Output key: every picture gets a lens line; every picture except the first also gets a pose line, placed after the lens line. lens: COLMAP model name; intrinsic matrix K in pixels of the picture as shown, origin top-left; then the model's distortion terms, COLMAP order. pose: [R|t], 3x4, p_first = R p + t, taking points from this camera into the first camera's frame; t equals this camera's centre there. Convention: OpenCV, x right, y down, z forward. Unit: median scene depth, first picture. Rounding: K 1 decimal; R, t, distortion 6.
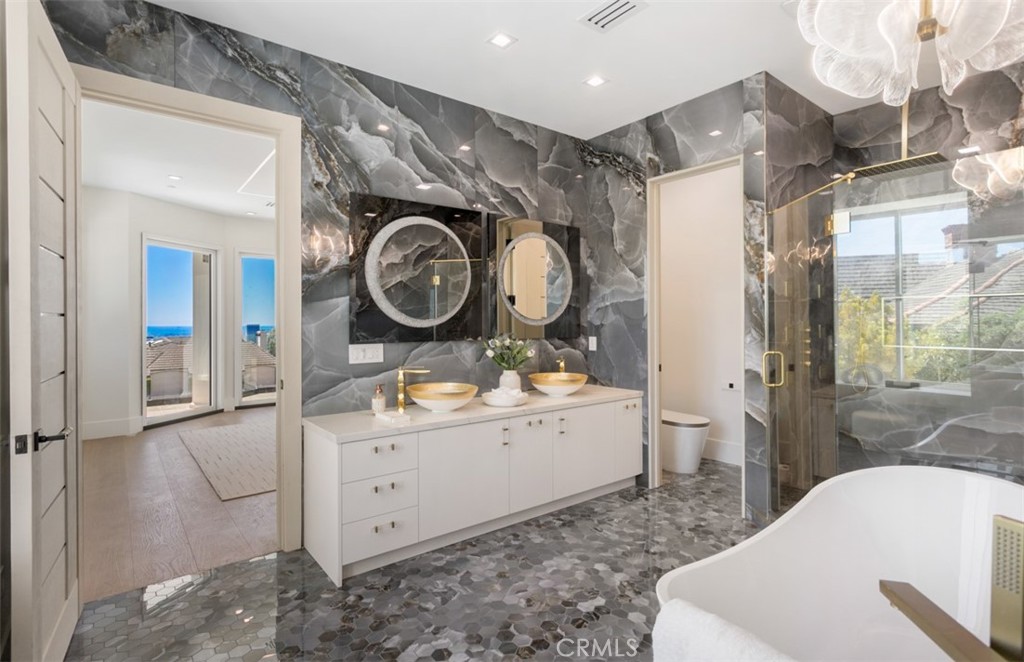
lens RADIAL K [[499.6, 0, 513.7], [0, 499.6, 322.3], [0, 0, 1]] dist [0.004603, 0.000522]
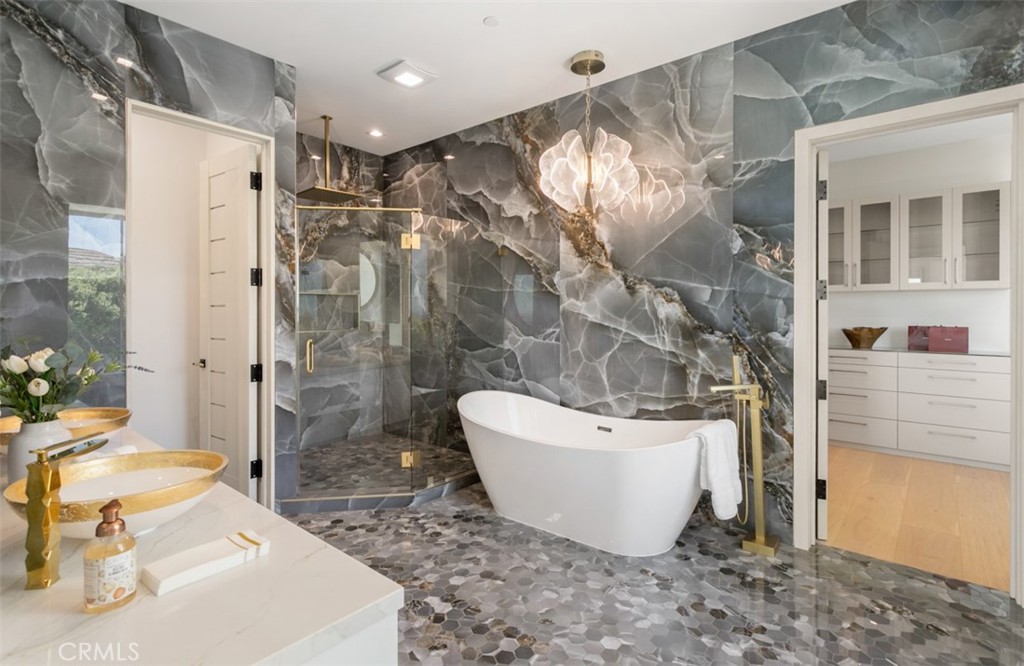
lens RADIAL K [[499.6, 0, 513.4], [0, 499.6, 316.3], [0, 0, 1]] dist [0.004603, 0.000522]
pose [[-0.190704, -0.010503, 0.981591, -0.534976], [0.003046, 0.999932, 0.011291, -0.002432], [-0.981643, 0.005143, -0.190659, 0.681722]]
